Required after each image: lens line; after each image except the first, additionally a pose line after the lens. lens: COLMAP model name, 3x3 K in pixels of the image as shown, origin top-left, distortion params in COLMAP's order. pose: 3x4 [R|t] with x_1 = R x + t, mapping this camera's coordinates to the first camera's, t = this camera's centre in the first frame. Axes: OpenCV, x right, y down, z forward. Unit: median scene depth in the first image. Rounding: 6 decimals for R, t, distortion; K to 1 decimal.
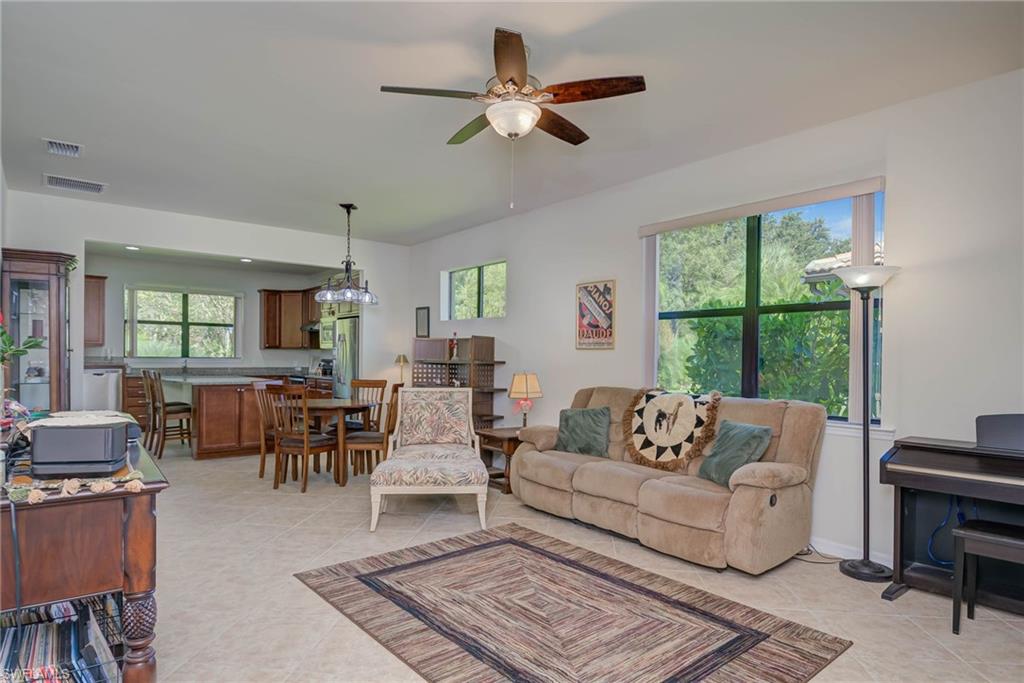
lens RADIAL K [[577.0, 0, 509.7], [0, 577.0, 360.8], [0, 0, 1]] dist [0.023845, -0.025622]
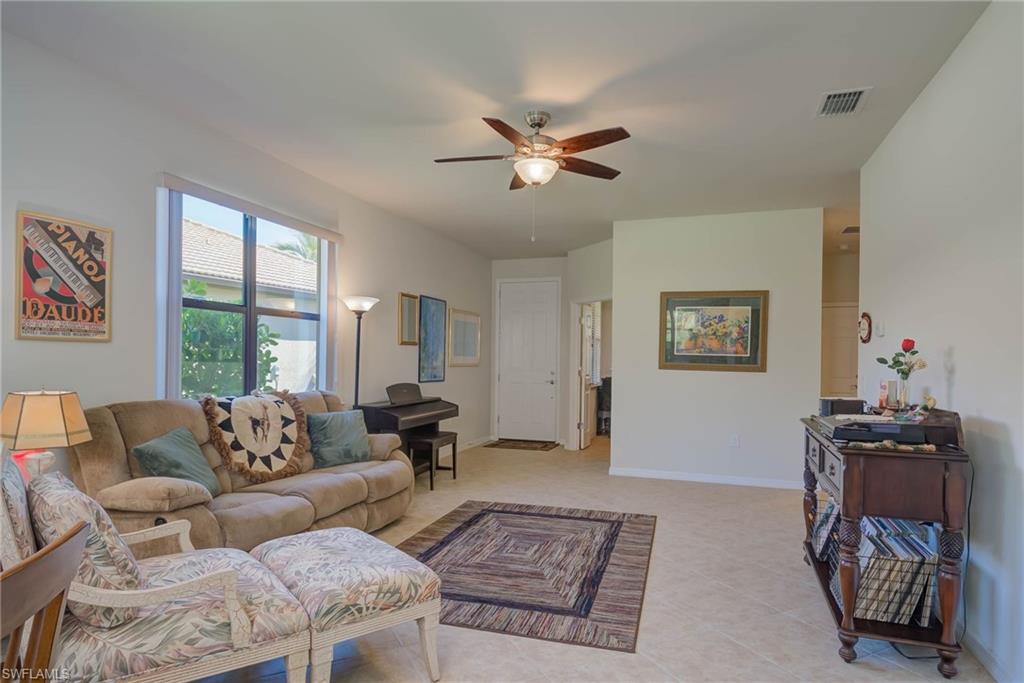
lens RADIAL K [[577.0, 0, 509.7], [0, 577.0, 360.8], [0, 0, 1]] dist [0.023845, -0.025622]
pose [[-0.539687, -0.019199, 0.841647, -0.498132], [-0.012193, 0.999813, 0.014989, -0.012658], [-0.841778, -0.002173, -0.539820, 0.840126]]
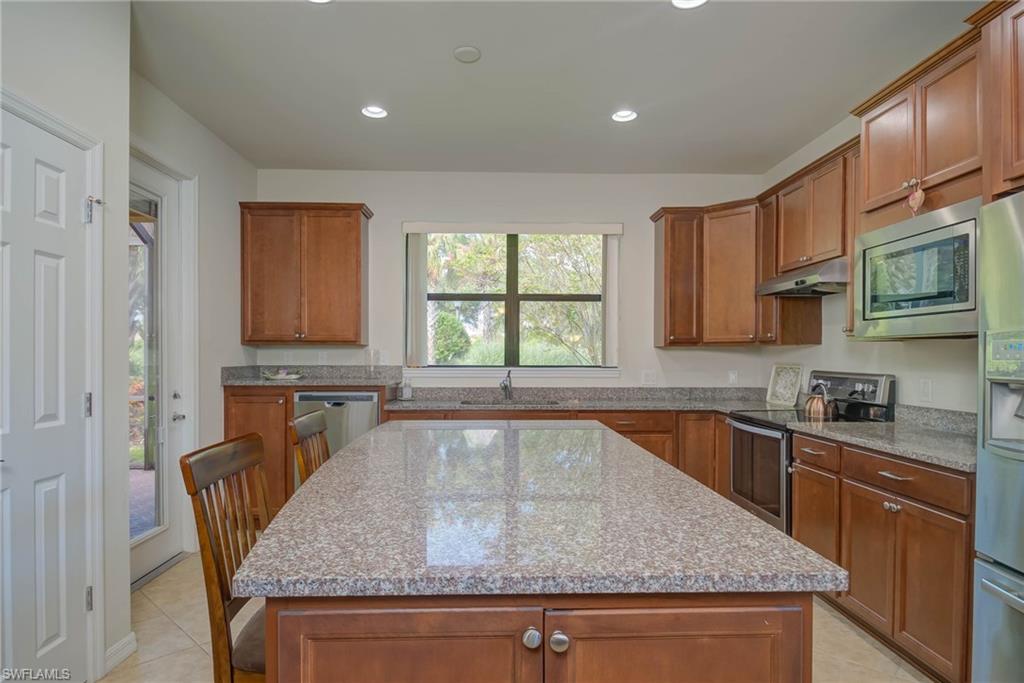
lens RADIAL K [[577.0, 0, 509.7], [0, 577.0, 360.8], [0, 0, 1]] dist [0.023845, -0.025622]
pose [[0.799661, -0.002767, -0.600446, -0.452535], [0.001049, 0.999994, -0.003212, -0.015121], [0.600451, 0.001939, 0.799659, 1.028634]]
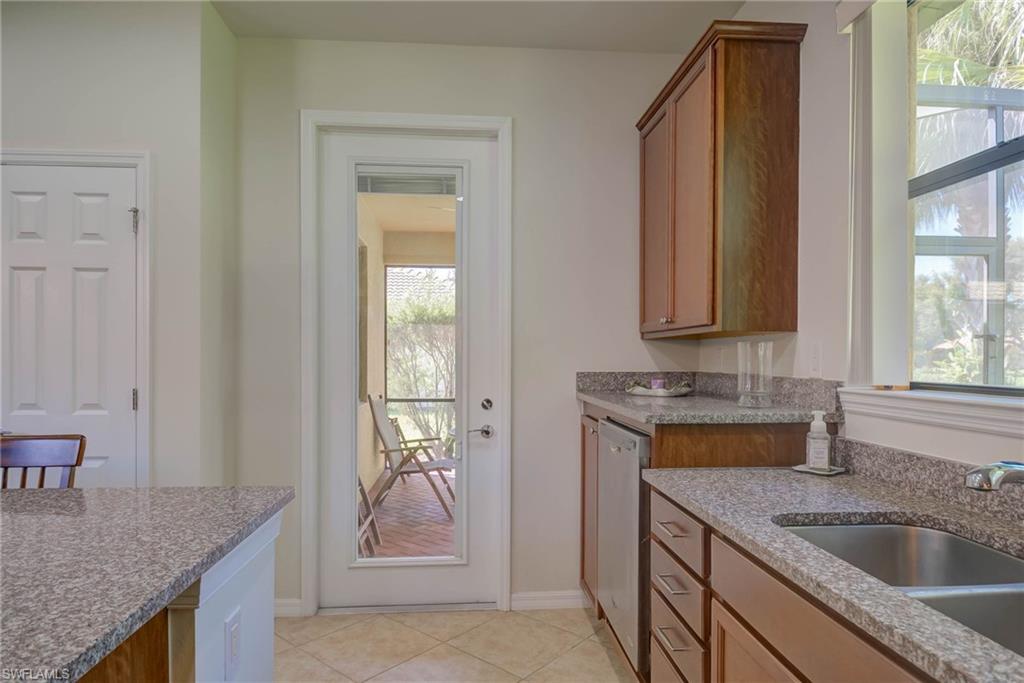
lens RADIAL K [[602.6, 0, 510.1], [0, 602.6, 359.4], [0, 0, 1]] dist [0.009879, -0.002582]
pose [[-0.562294, -0.007527, -0.826903, -0.689355], [-0.014064, 0.999901, 0.000462, -0.020276], [0.826818, 0.011889, -0.562344, 1.611203]]
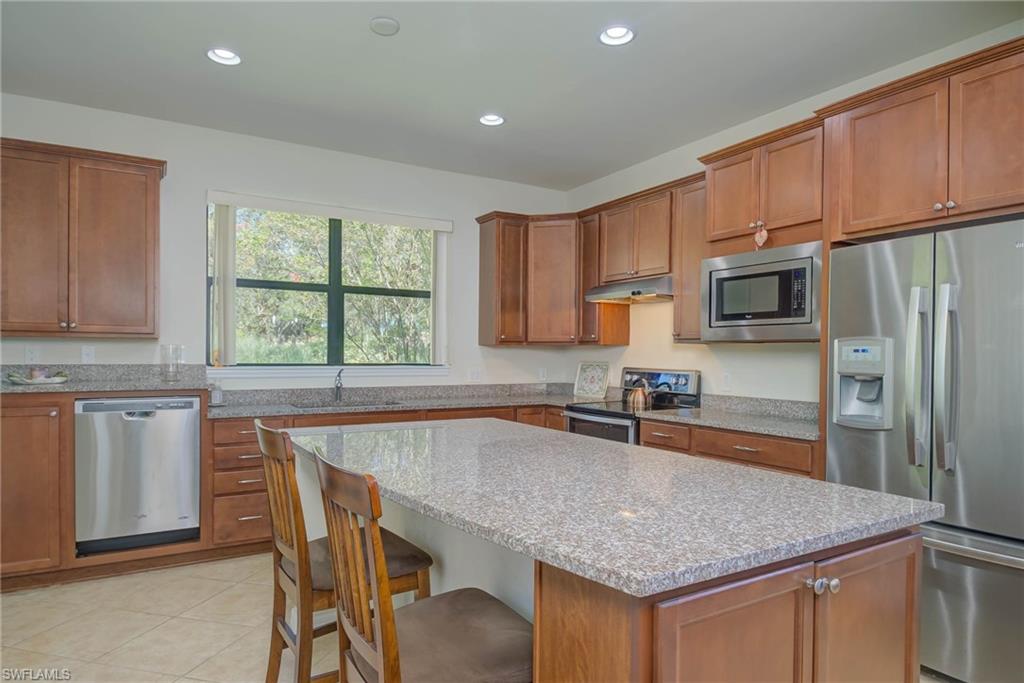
lens RADIAL K [[602.6, 0, 510.1], [0, 602.6, 359.4], [0, 0, 1]] dist [0.009879, -0.002582]
pose [[0.990586, -0.000749, -0.136891, -0.613847], [0.000757, 1.000000, 0.000006, -0.016519], [0.136891, -0.000110, 0.990586, 0.944875]]
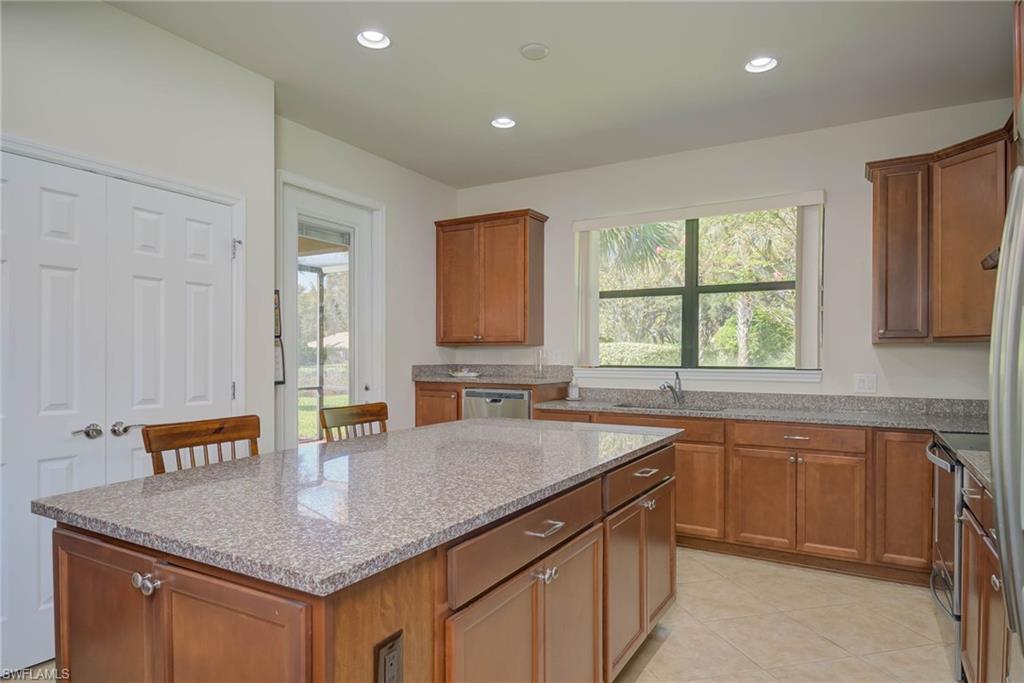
lens RADIAL K [[602.6, 0, 510.1], [0, 602.6, 359.4], [0, 0, 1]] dist [0.009879, -0.002582]
pose [[0.359484, -0.002391, -0.933148, -0.308402], [-0.006121, 0.999969, -0.004921, -0.014789], [0.933131, 0.007480, 0.359459, 1.198314]]
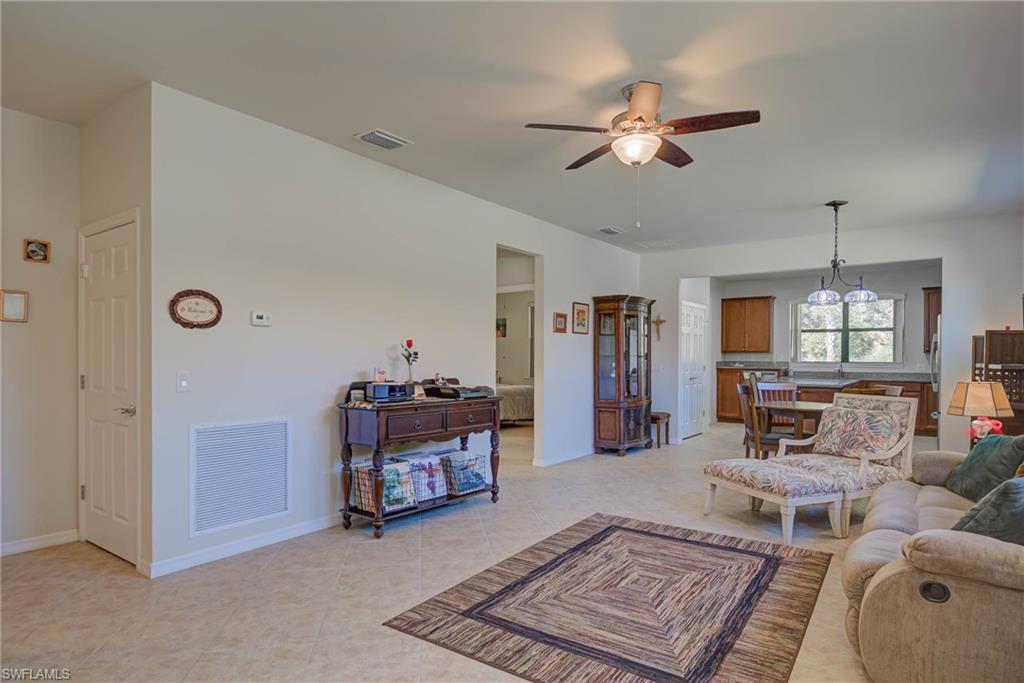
lens RADIAL K [[577.0, 0, 509.7], [0, 577.0, 360.8], [0, 0, 1]] dist [0.023845, -0.025622]
pose [[0.261718, -0.003505, -0.965138, 0.507734], [-0.007400, 0.999957, -0.005638, 0.003694], [0.965116, 0.008618, 0.261680, 0.227684]]
